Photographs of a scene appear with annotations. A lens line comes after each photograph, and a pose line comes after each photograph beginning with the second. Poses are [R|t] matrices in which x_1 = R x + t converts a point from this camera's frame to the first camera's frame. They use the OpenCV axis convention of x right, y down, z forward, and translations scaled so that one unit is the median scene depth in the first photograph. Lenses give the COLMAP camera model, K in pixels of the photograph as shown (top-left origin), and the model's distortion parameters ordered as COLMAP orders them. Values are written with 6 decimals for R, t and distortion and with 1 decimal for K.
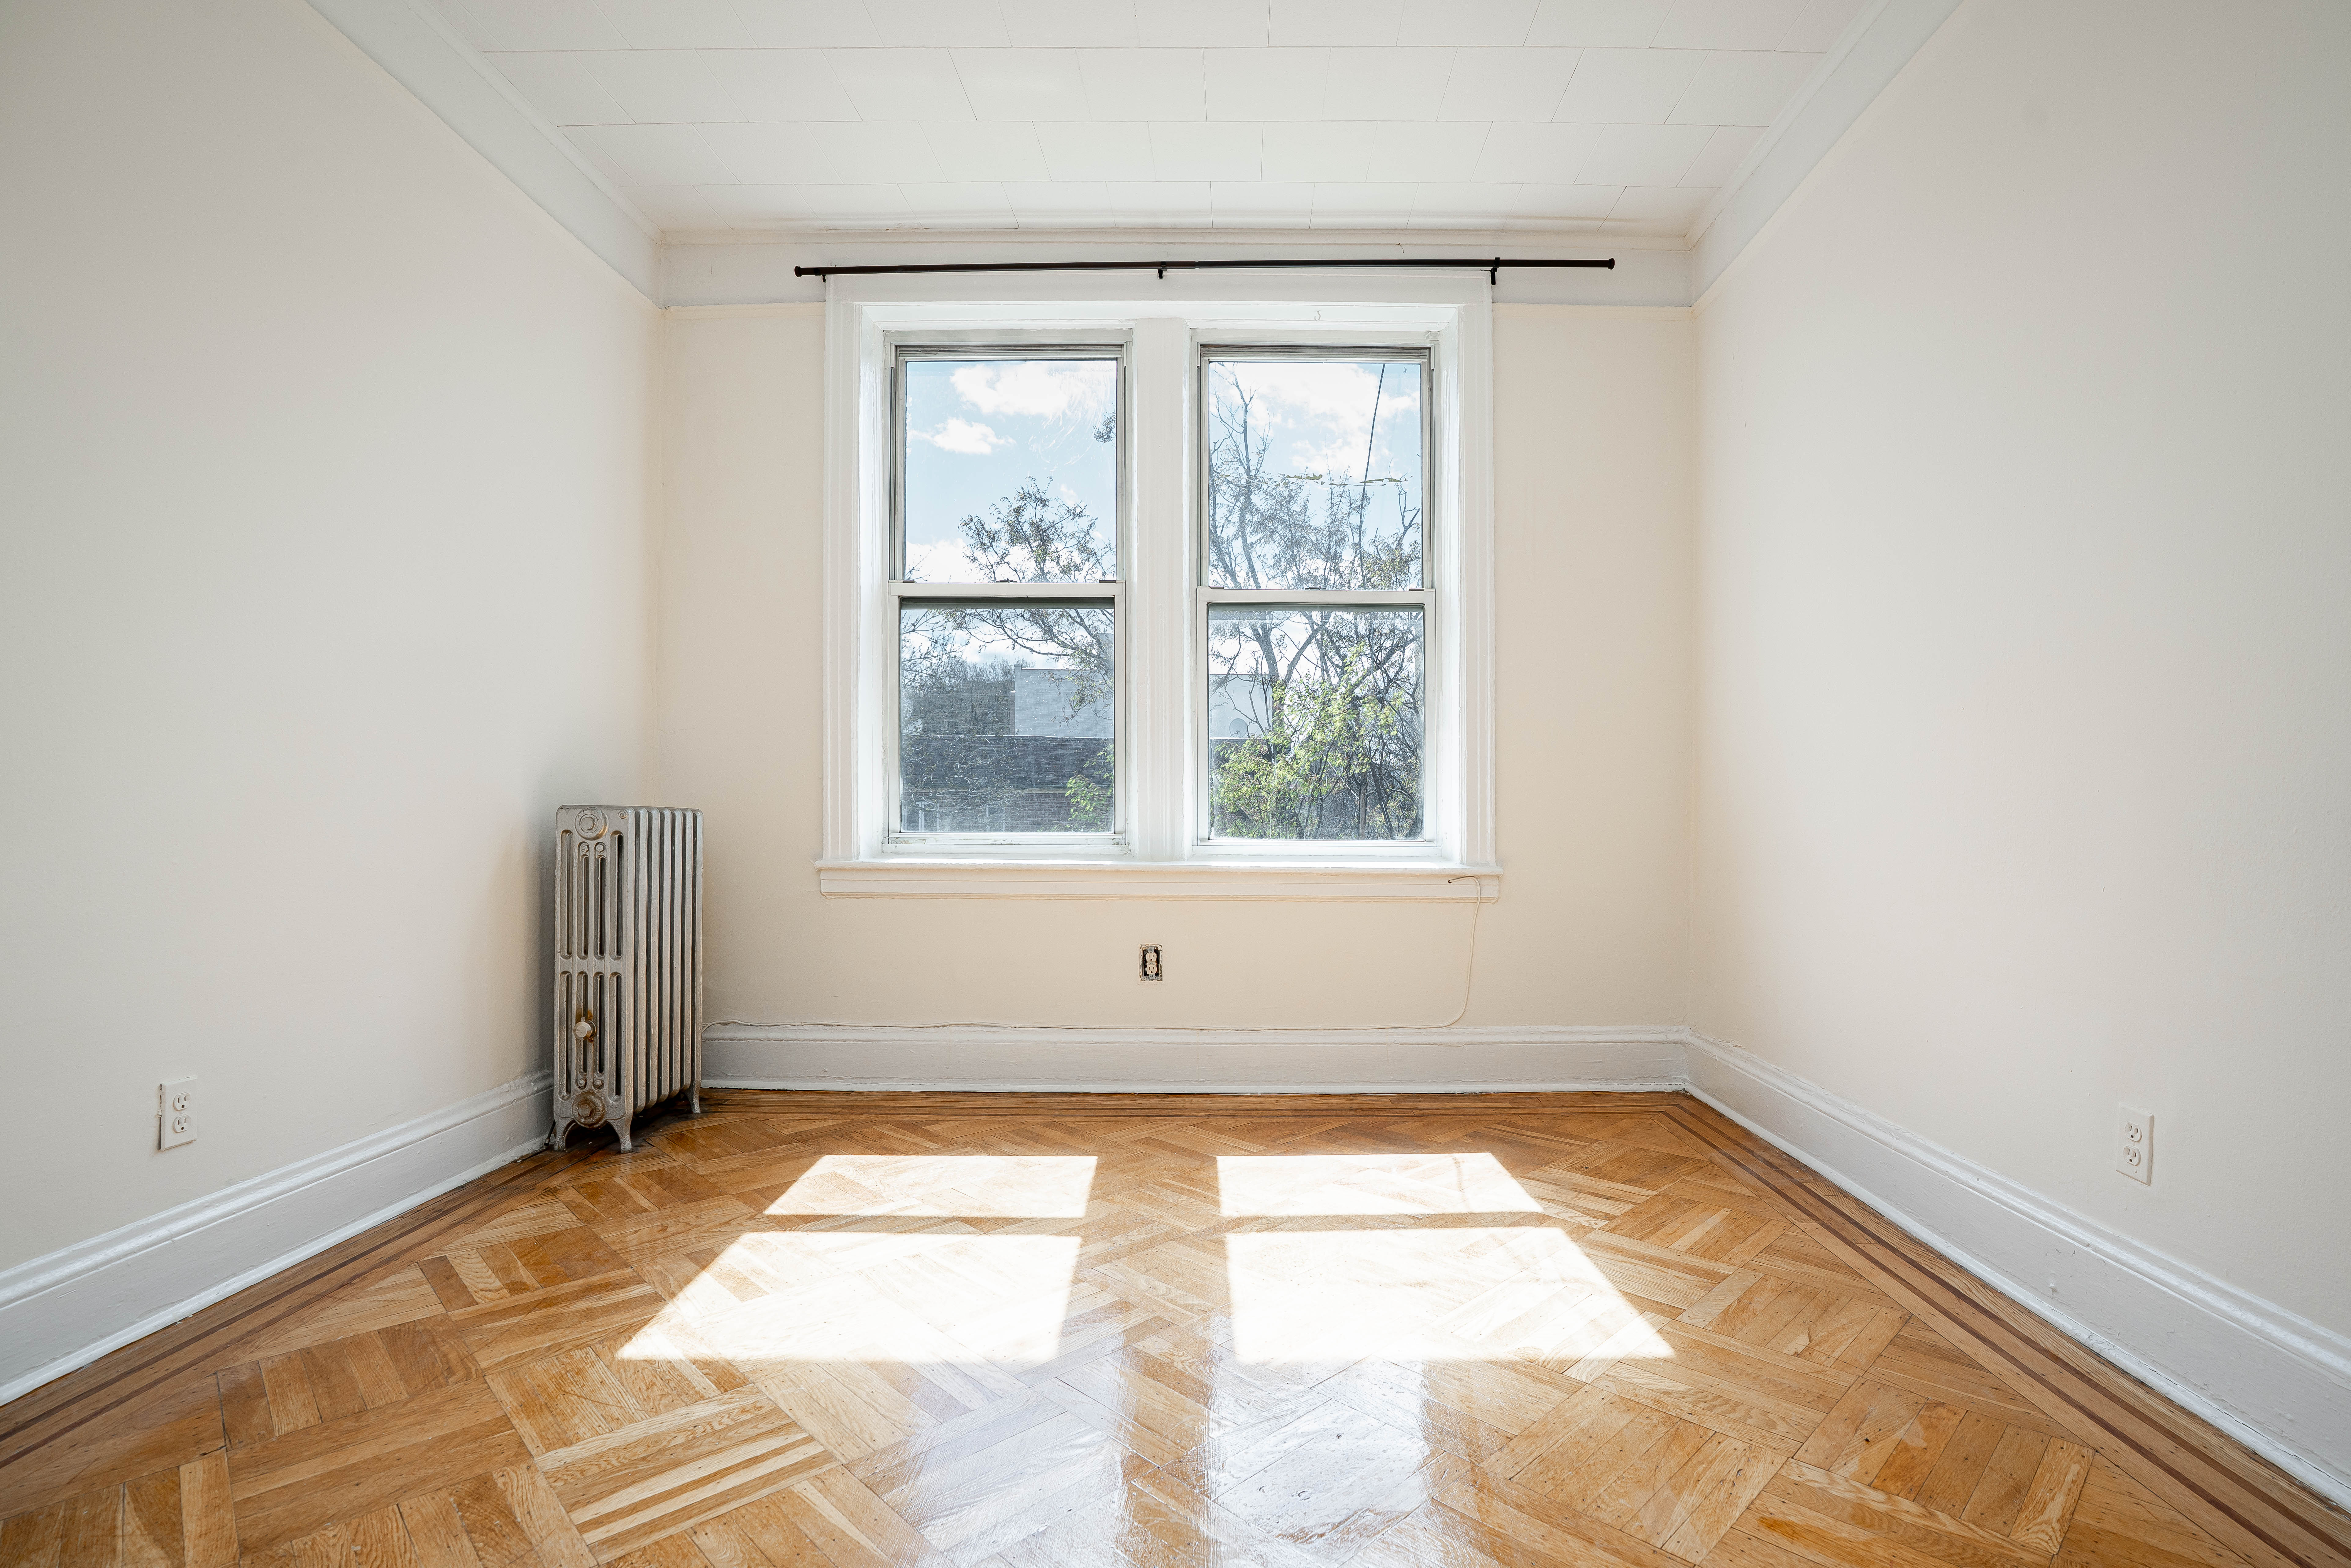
lens RADIAL K [[1125.9, 0, 1224.5], [0, 1125.9, 827.6], [0, 0, 1]] dist [-0.073782, 0.030166]
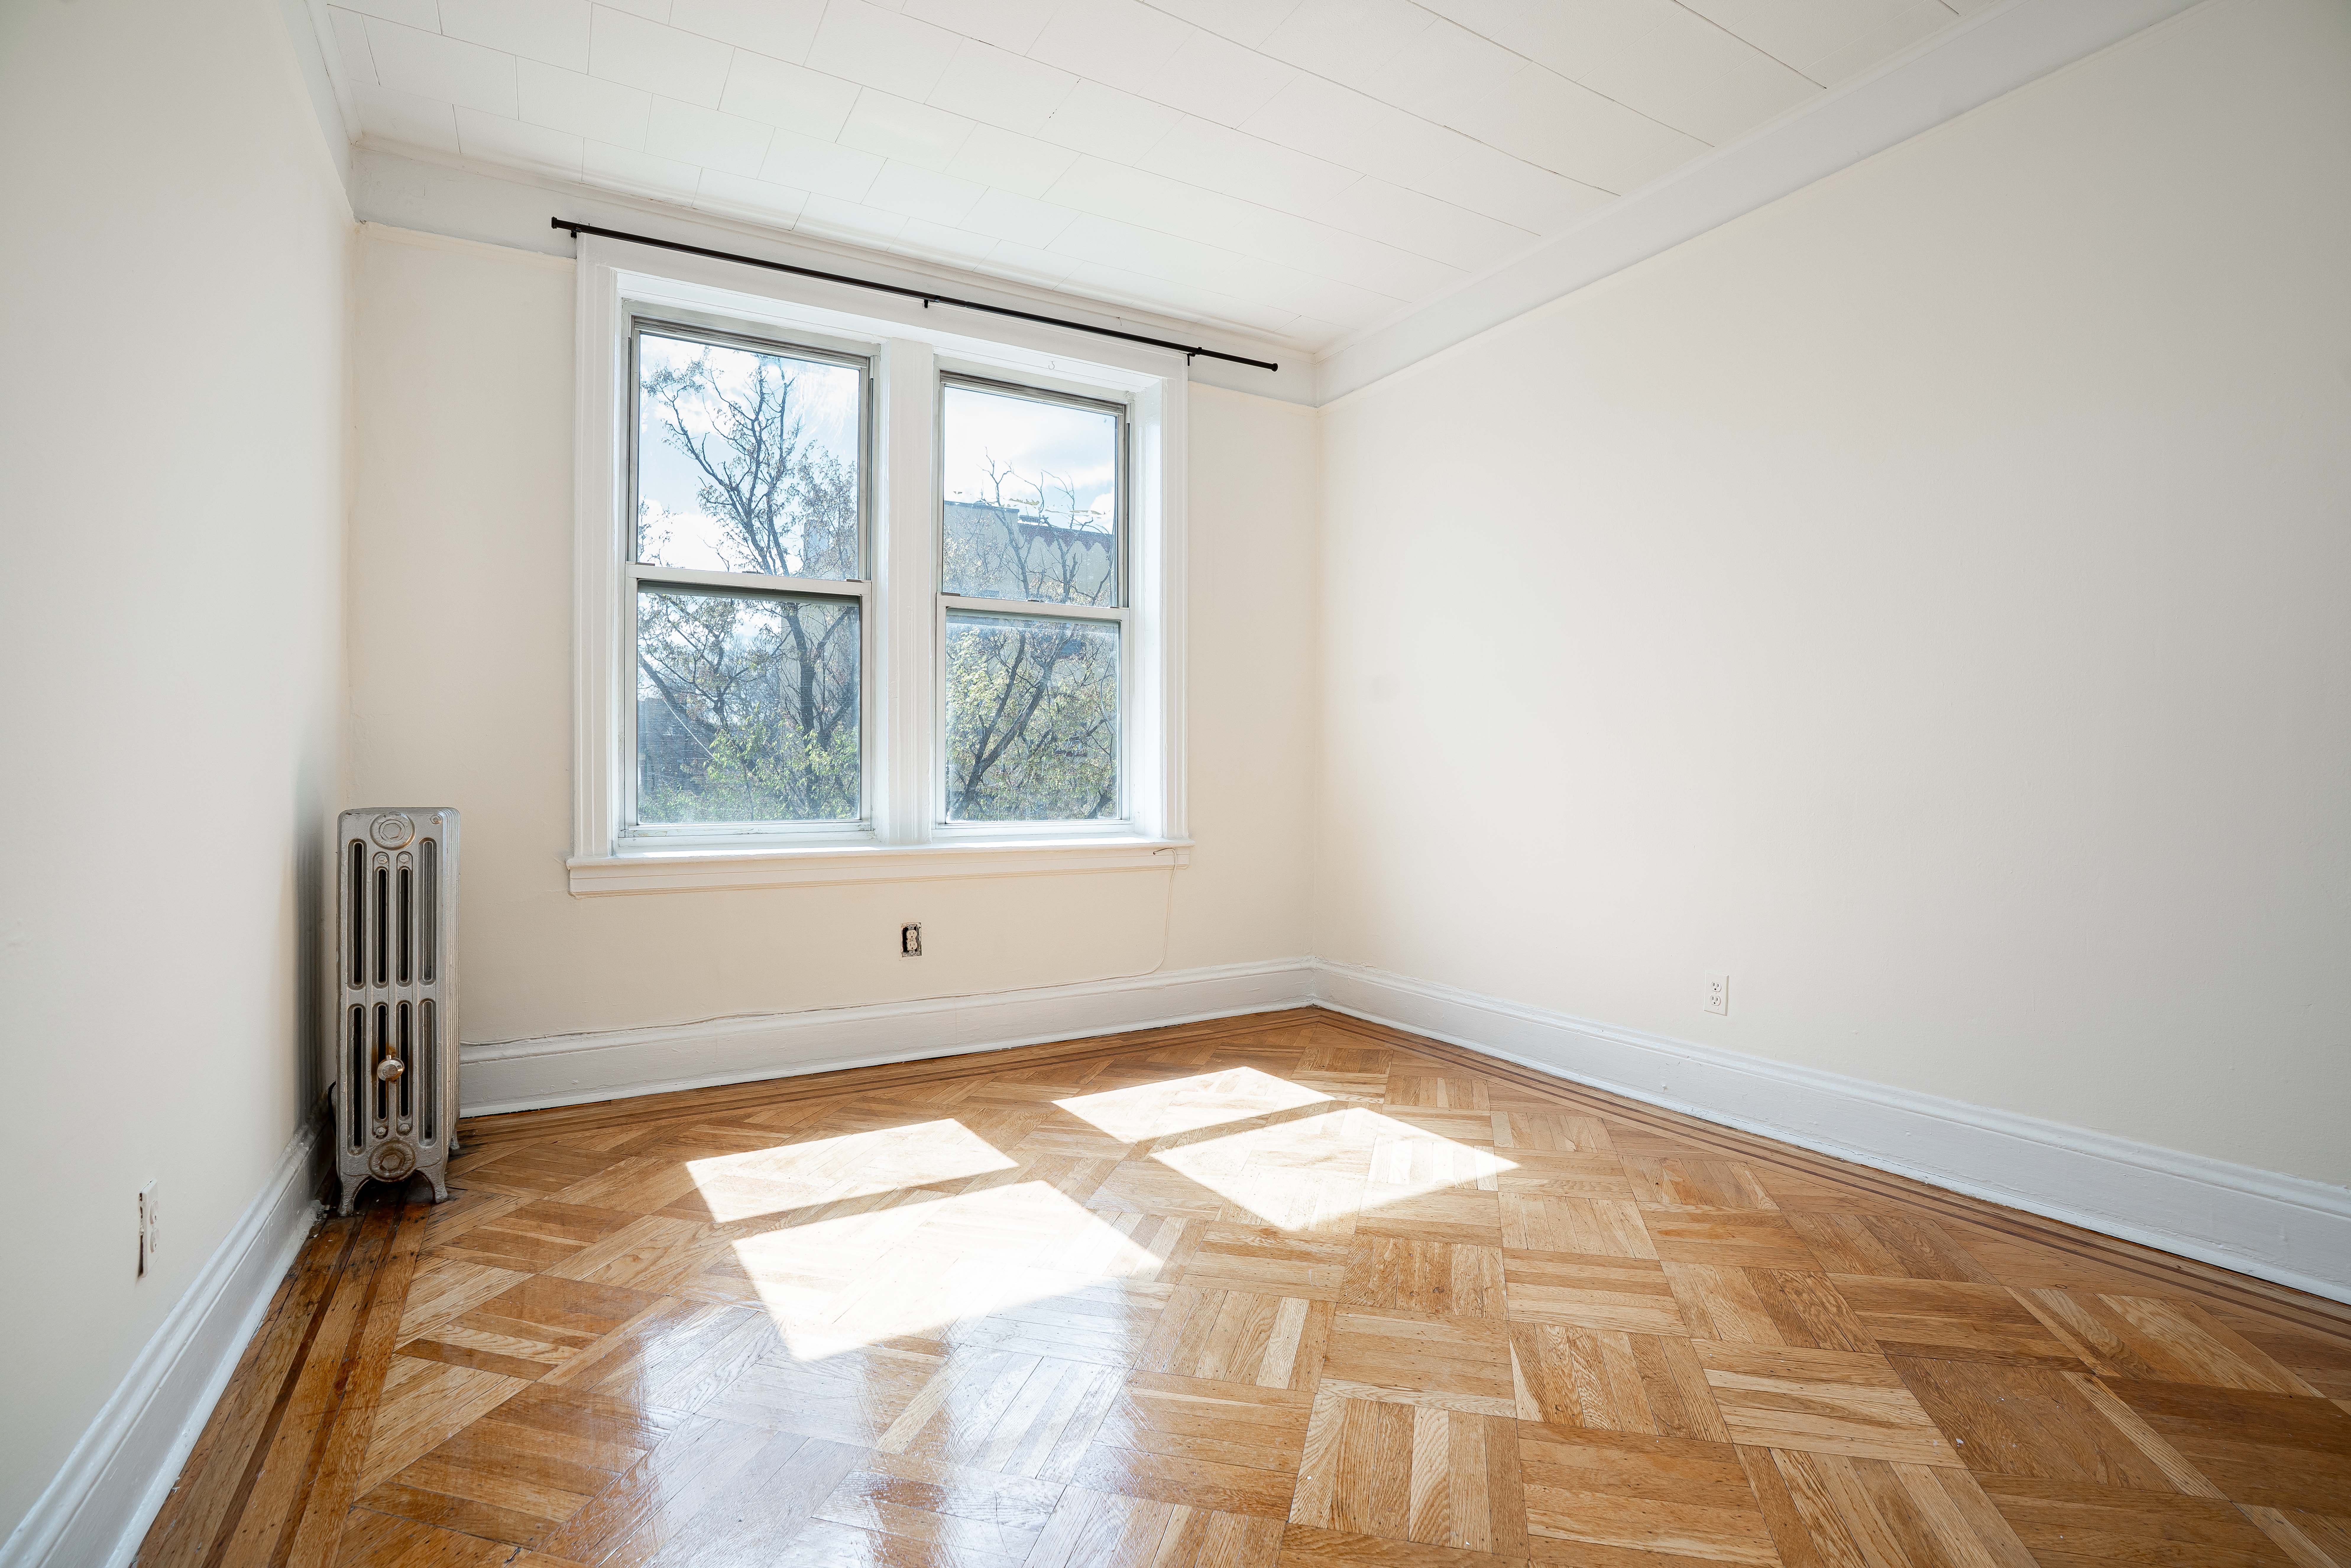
lens RADIAL K [[1074.3, 0, 1175.5], [0, 1074.3, 784.0], [0, 0, 1]] dist [-0.068344, 0.027583]
pose [[0.865812, -0.010850, 0.500251, -0.421045], [0.012785, 0.999918, -0.000440, -0.029931], [-0.500205, 0.006777, 0.865880, -0.017879]]
